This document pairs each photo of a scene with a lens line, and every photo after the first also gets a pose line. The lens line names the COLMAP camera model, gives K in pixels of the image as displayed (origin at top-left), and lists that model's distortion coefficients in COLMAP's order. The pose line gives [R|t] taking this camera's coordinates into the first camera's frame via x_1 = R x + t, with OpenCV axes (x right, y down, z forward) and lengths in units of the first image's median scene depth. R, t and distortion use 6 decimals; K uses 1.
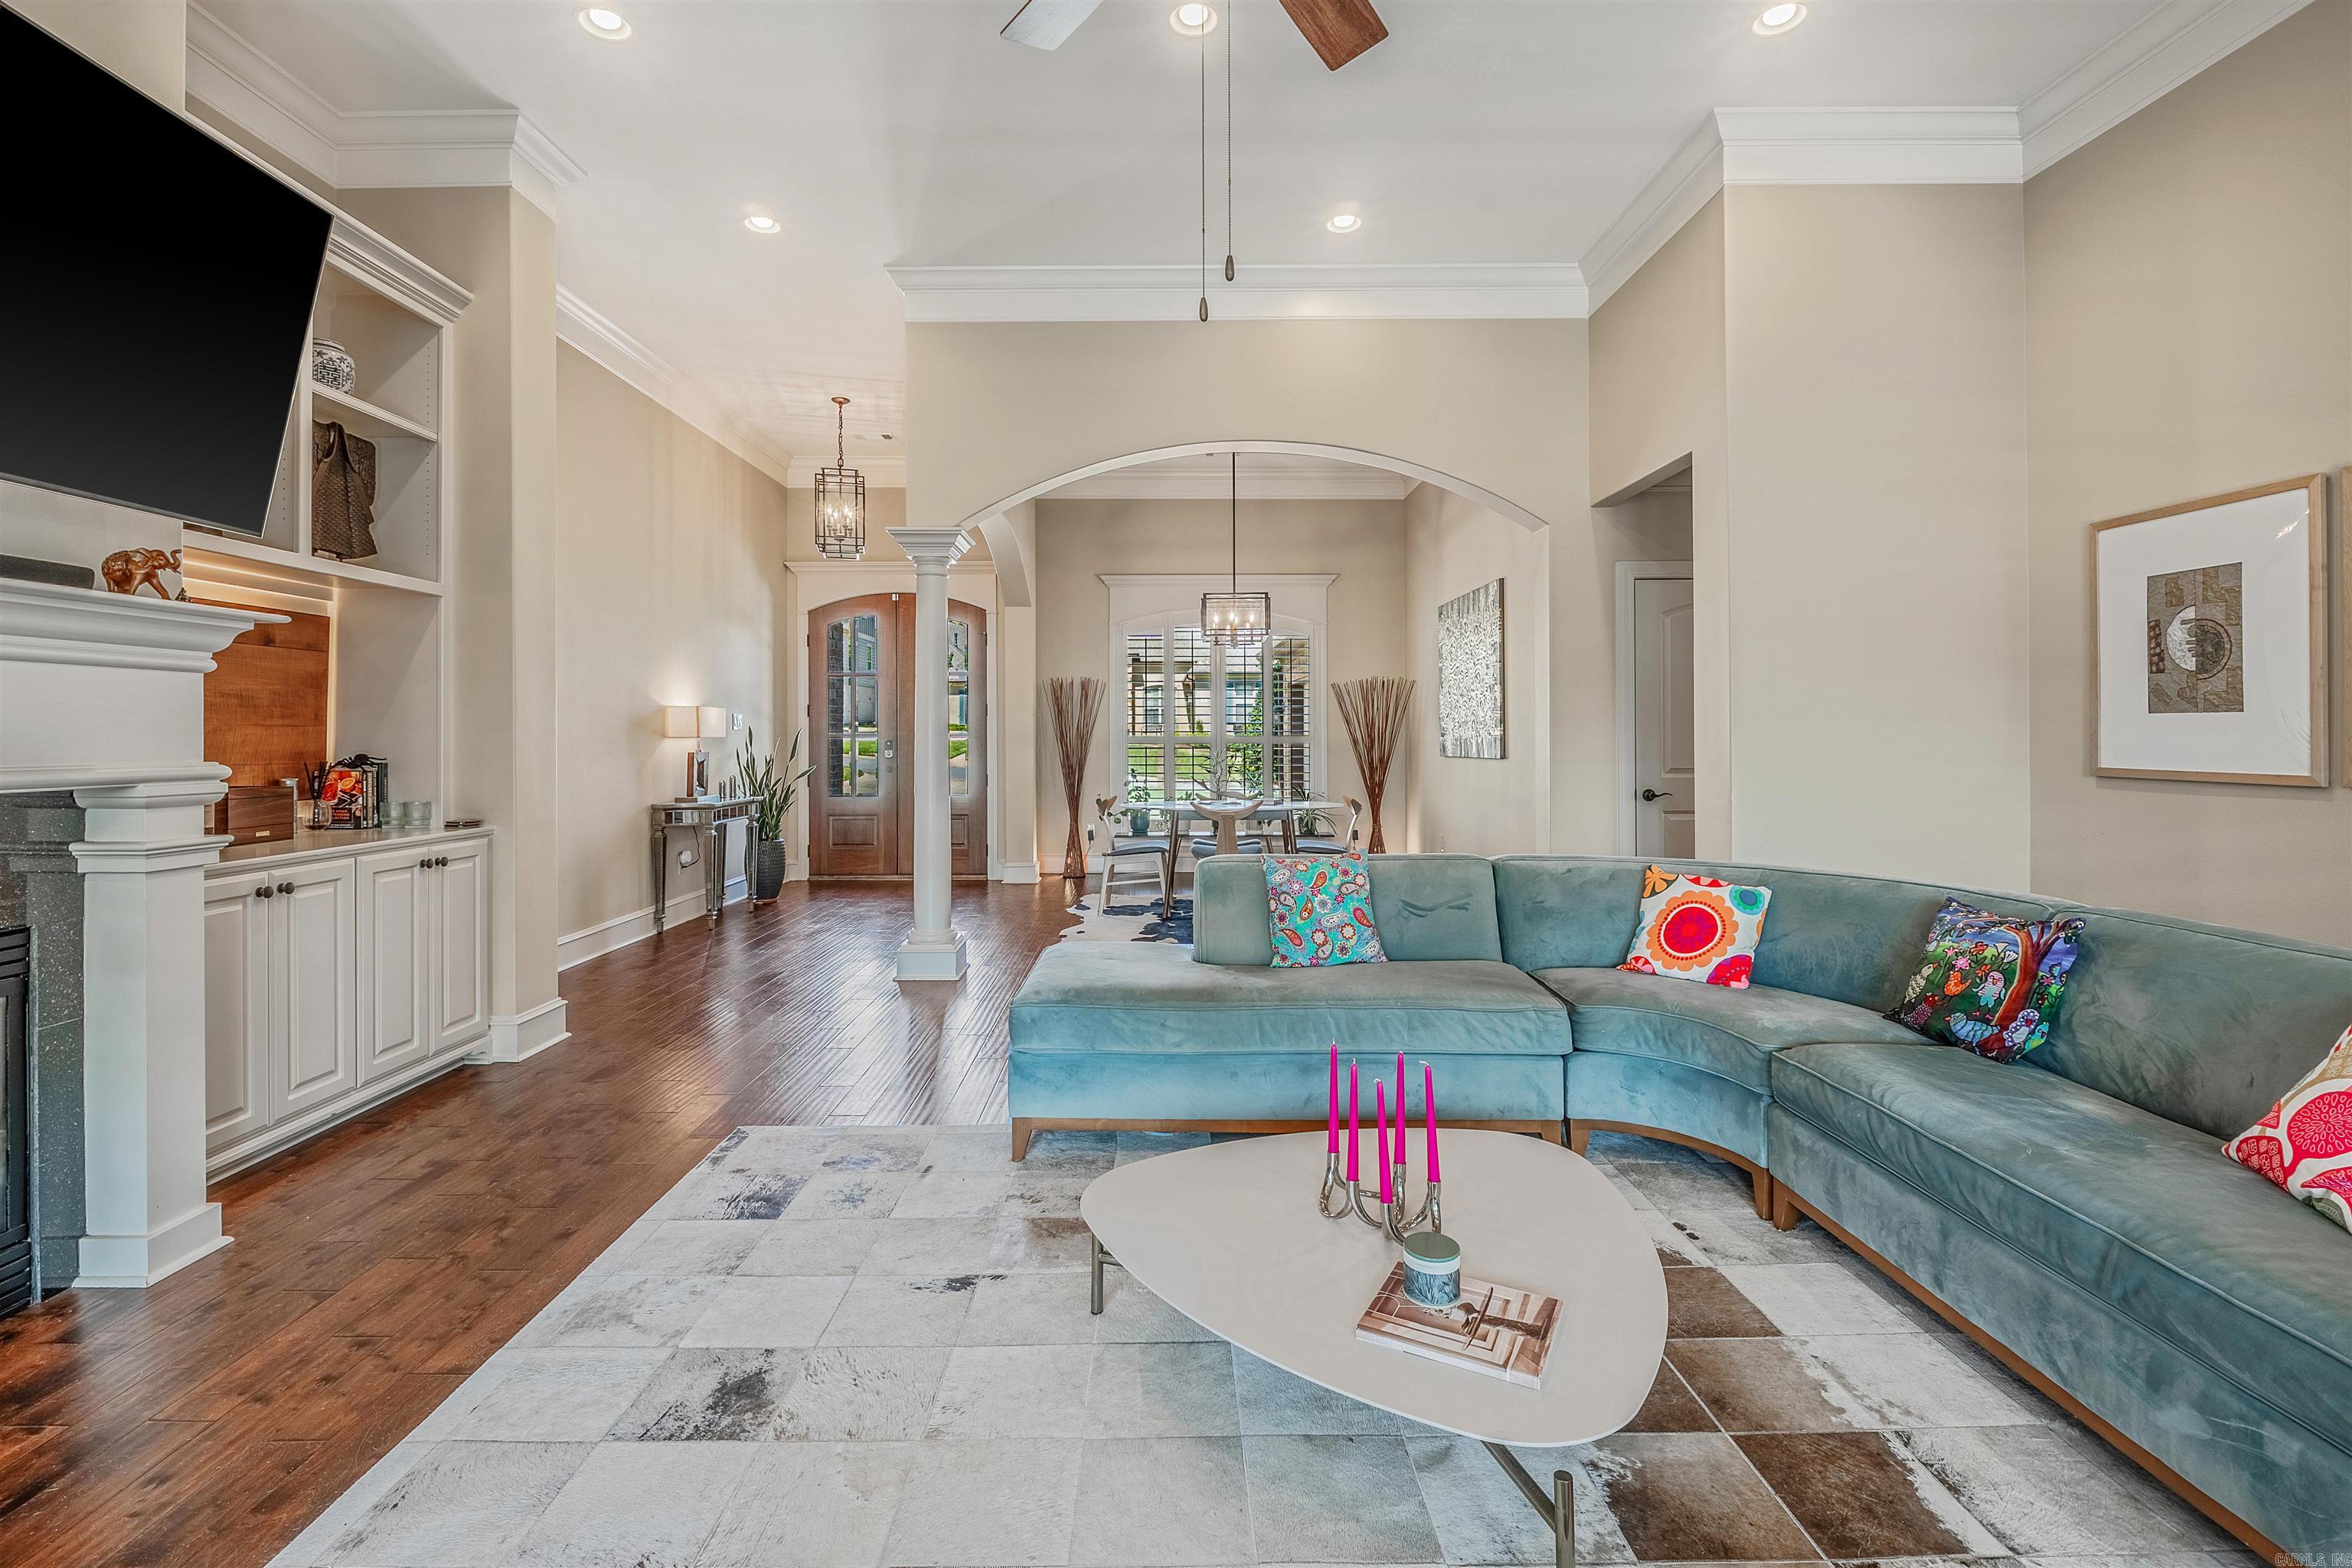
lens RADIAL K [[1044.8, 0, 1152.8], [0, 1044.8, 735.5], [0, 0, 1]] dist [-0.005185, -0.000121]
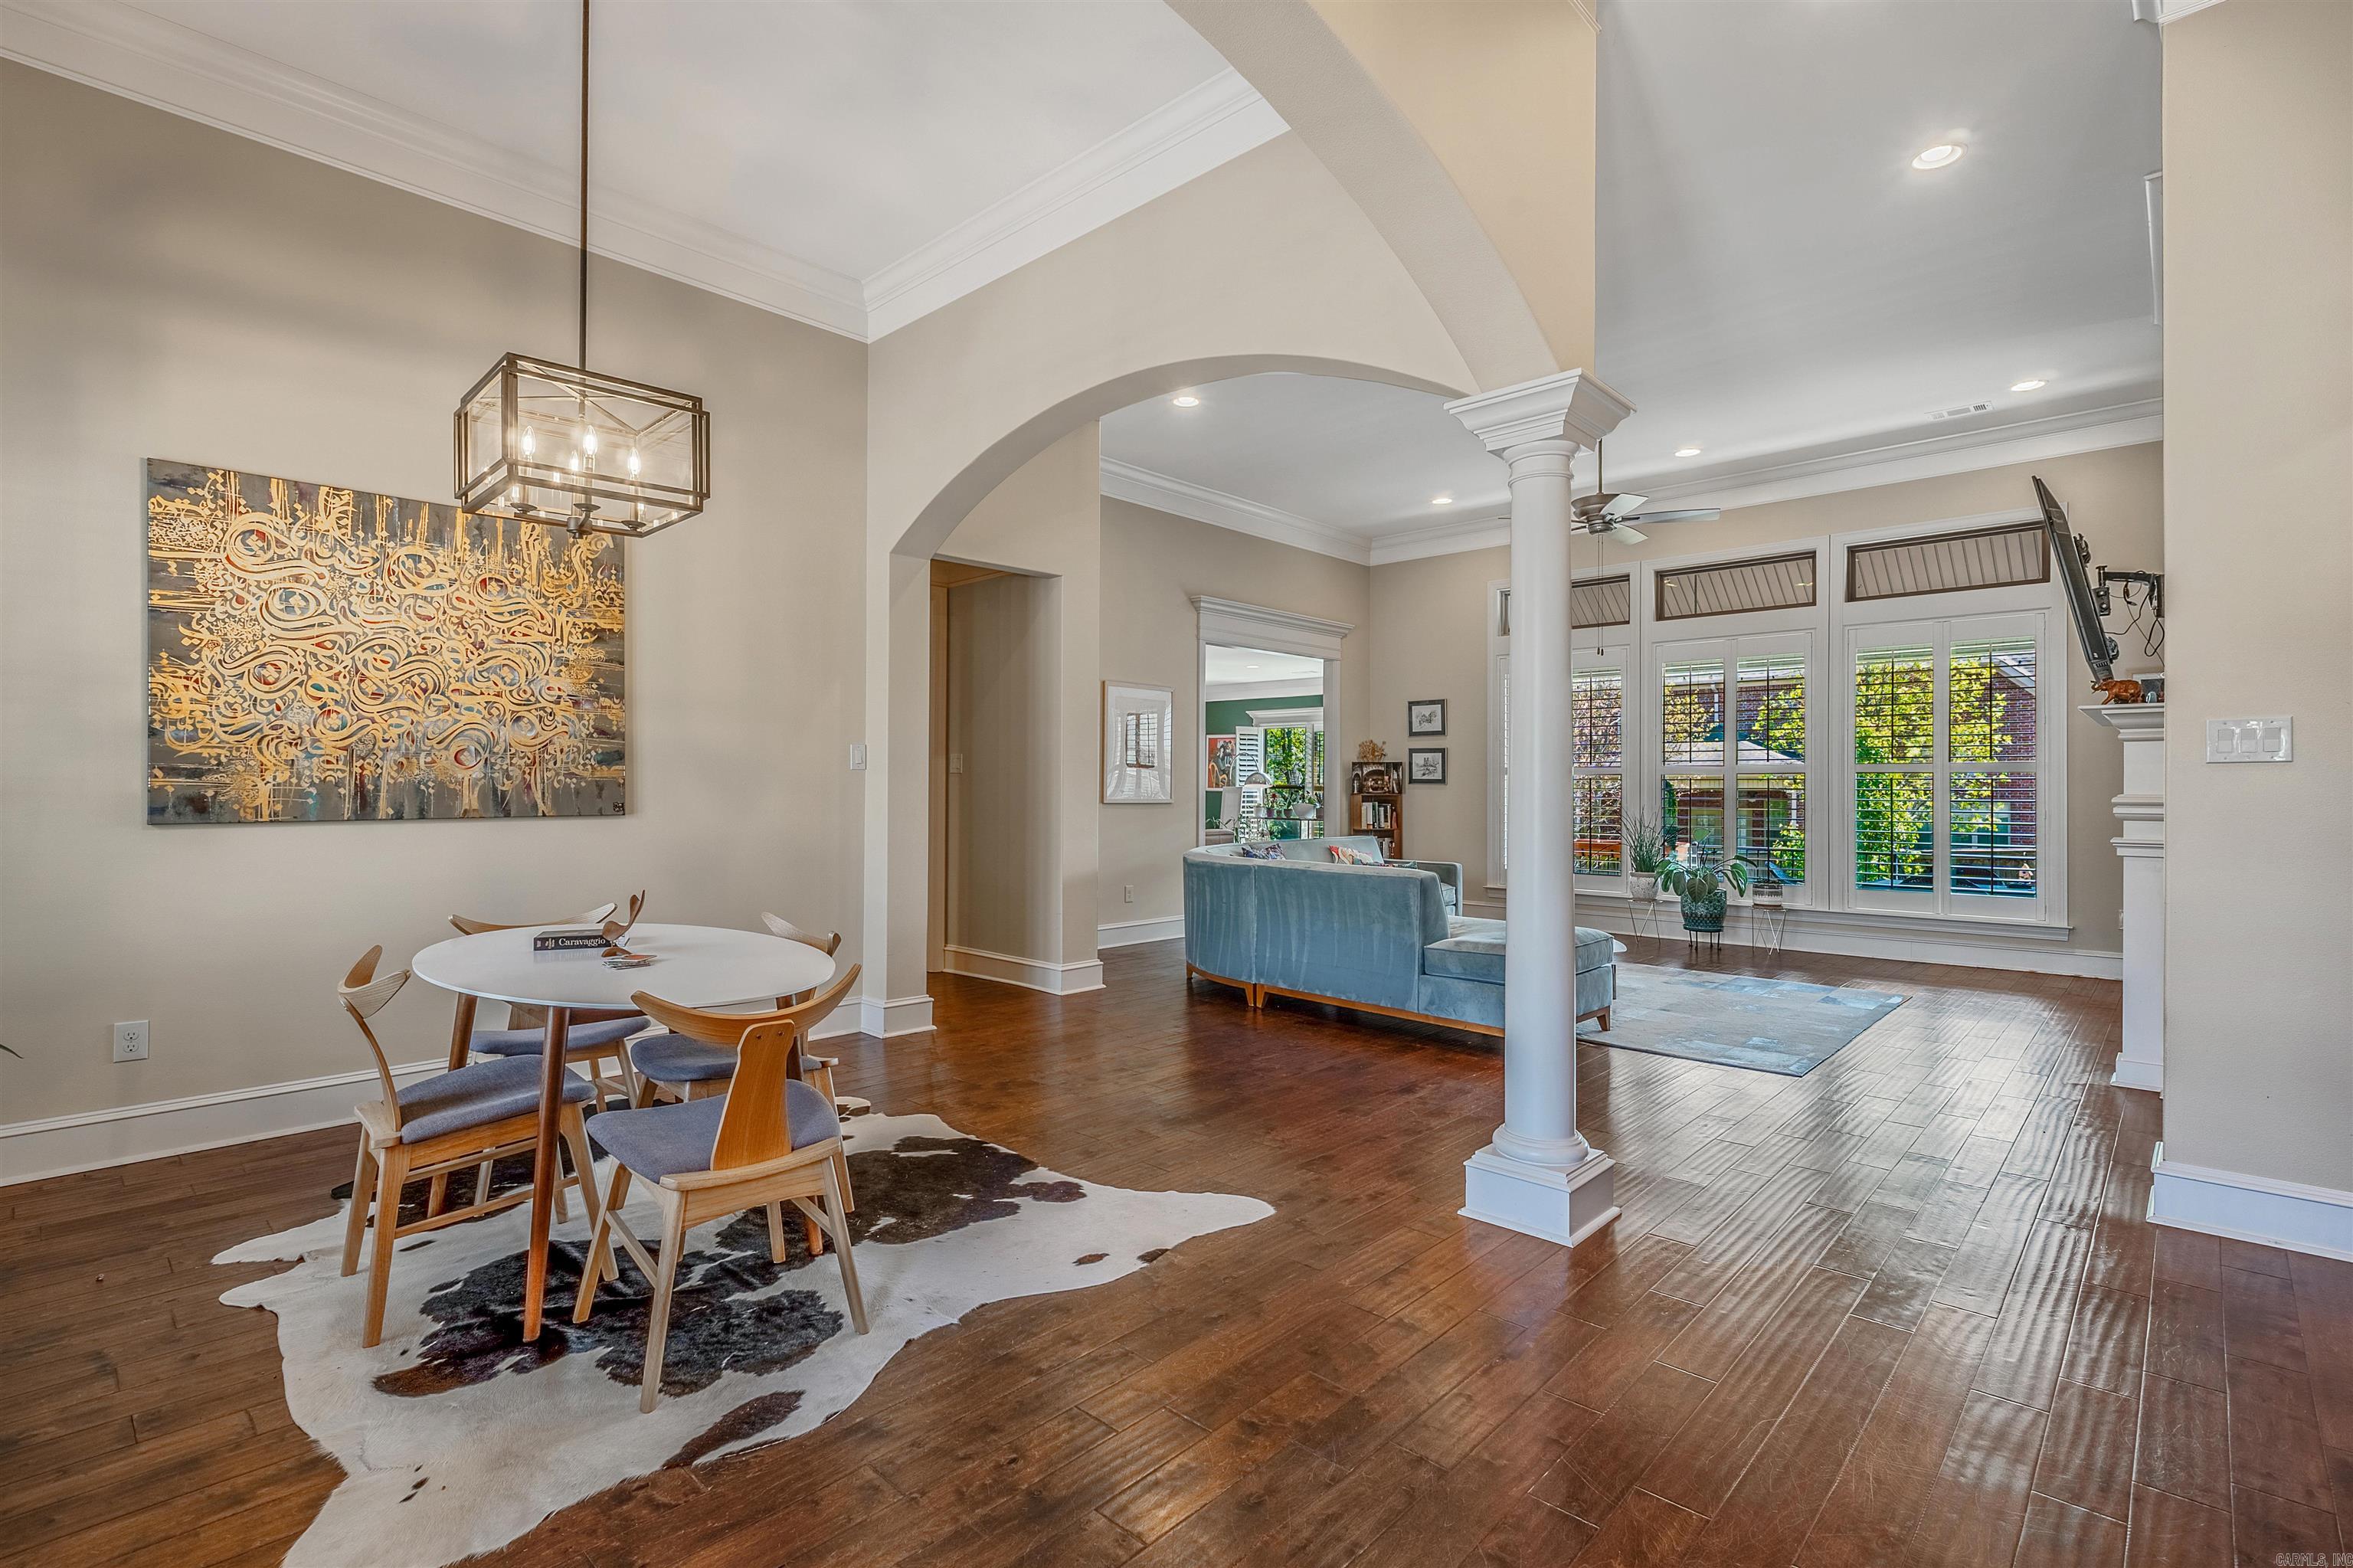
lens RADIAL K [[1079.9, 0, 1171.2], [0, 1079.9, 783.6], [0, 0, 1]] dist [-0.003020, -0.000707]
pose [[-0.727740, 0.001594, 0.685851, -0.724879], [-0.002397, 0.999985, -0.004867, 0.012053], [-0.685849, -0.005186, -0.727725, 2.453009]]
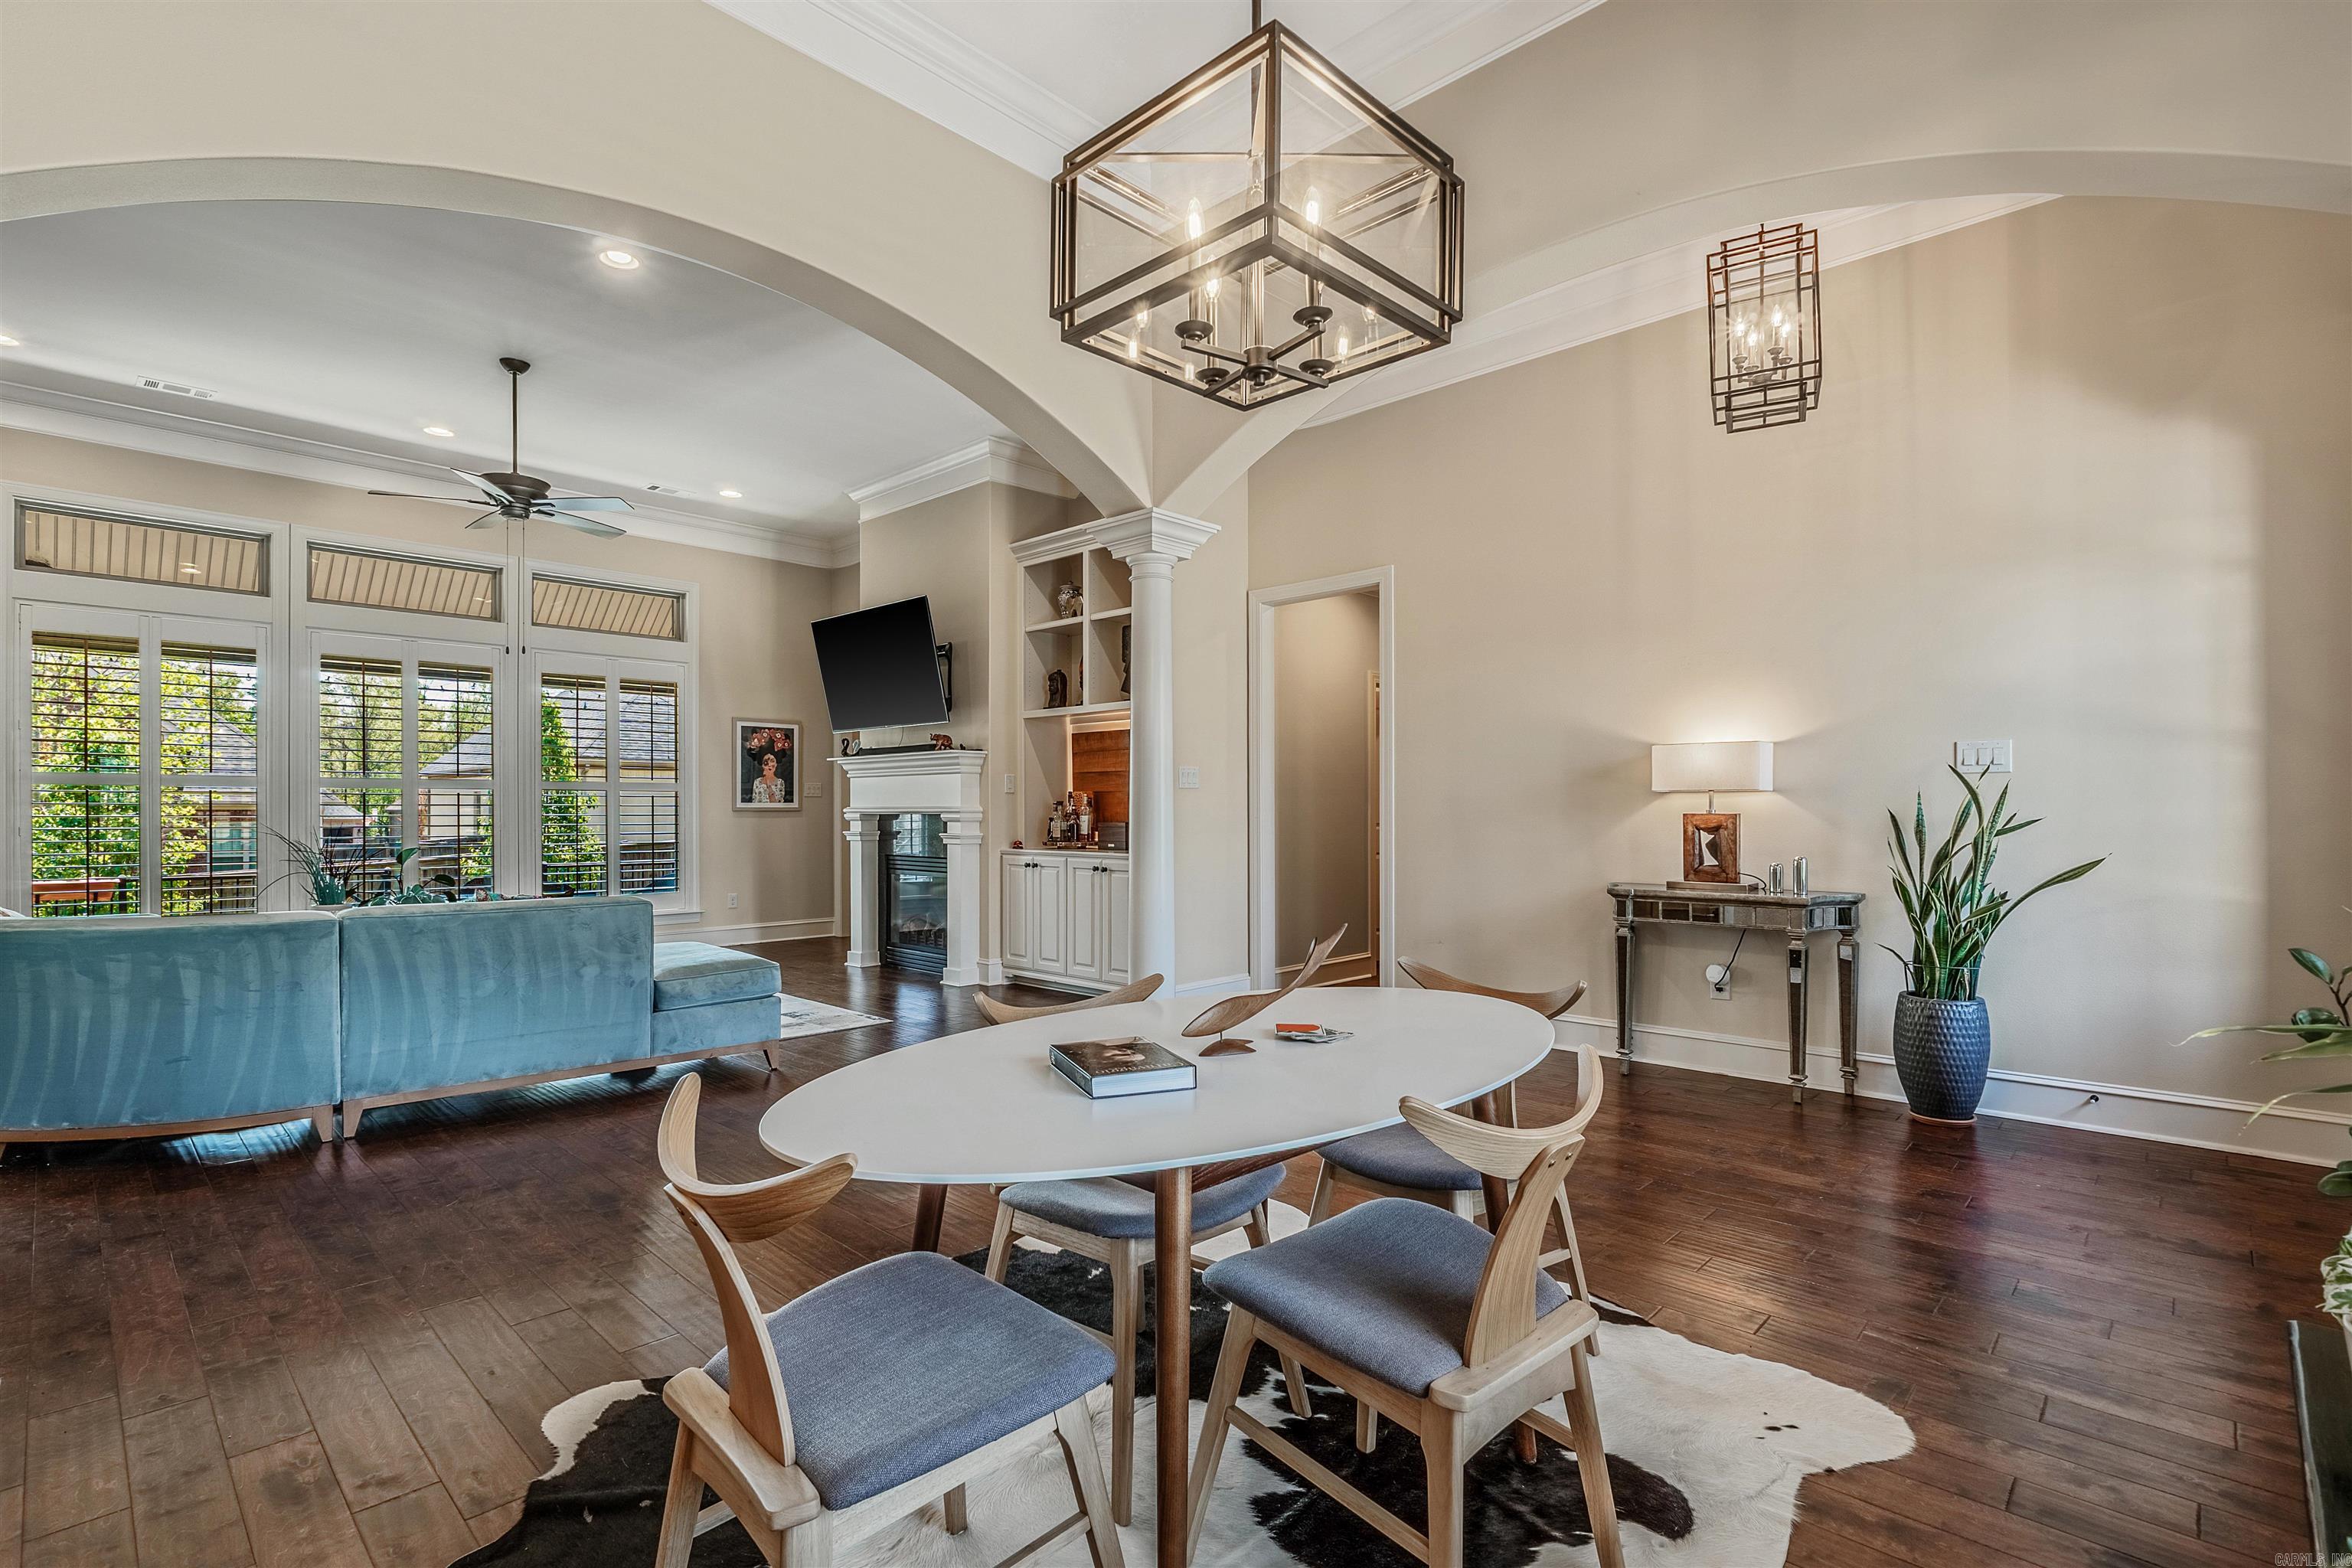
lens RADIAL K [[1079.4, 0, 1170.7], [0, 1079.4, 783.6], [0, 0, 1]] dist [-0.003020, -0.000707]
pose [[-0.690941, -0.015191, -0.722752, 0.570932], [0.002740, 0.999717, -0.023632, 0.022390], [0.722906, -0.018309, -0.690703, 2.491644]]
